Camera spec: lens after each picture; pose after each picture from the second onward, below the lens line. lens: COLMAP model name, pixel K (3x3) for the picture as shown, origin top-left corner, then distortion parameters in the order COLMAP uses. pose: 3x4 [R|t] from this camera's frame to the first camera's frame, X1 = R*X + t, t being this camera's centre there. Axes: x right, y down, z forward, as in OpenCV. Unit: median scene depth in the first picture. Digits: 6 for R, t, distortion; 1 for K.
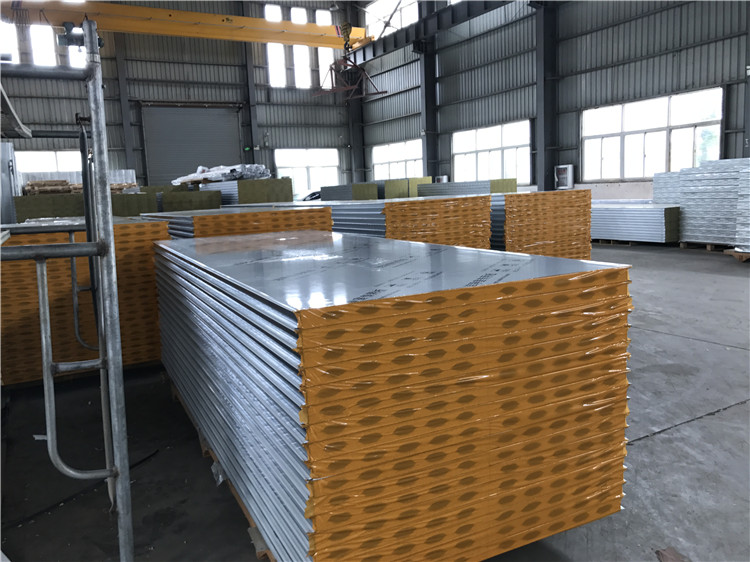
lens RADIAL K [[612.7, 0, 374.3], [0, 612.7, 283.8], [0, 0, 1]] dist [0.021893, -0.020872]
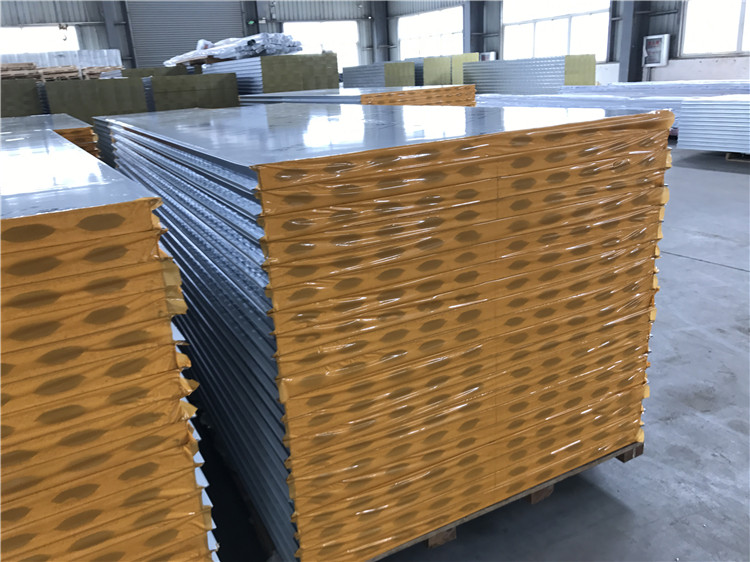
lens RADIAL K [[612.7, 0, 377.4], [0, 612.7, 275.0], [0, 0, 1]] dist [0.021893, -0.020872]
pose [[0.999930, -0.011826, 0.000589, -0.051000], [0.011564, 0.986045, 0.166077, -0.021796], [-0.002545, -0.166058, 0.986113, 0.150590]]
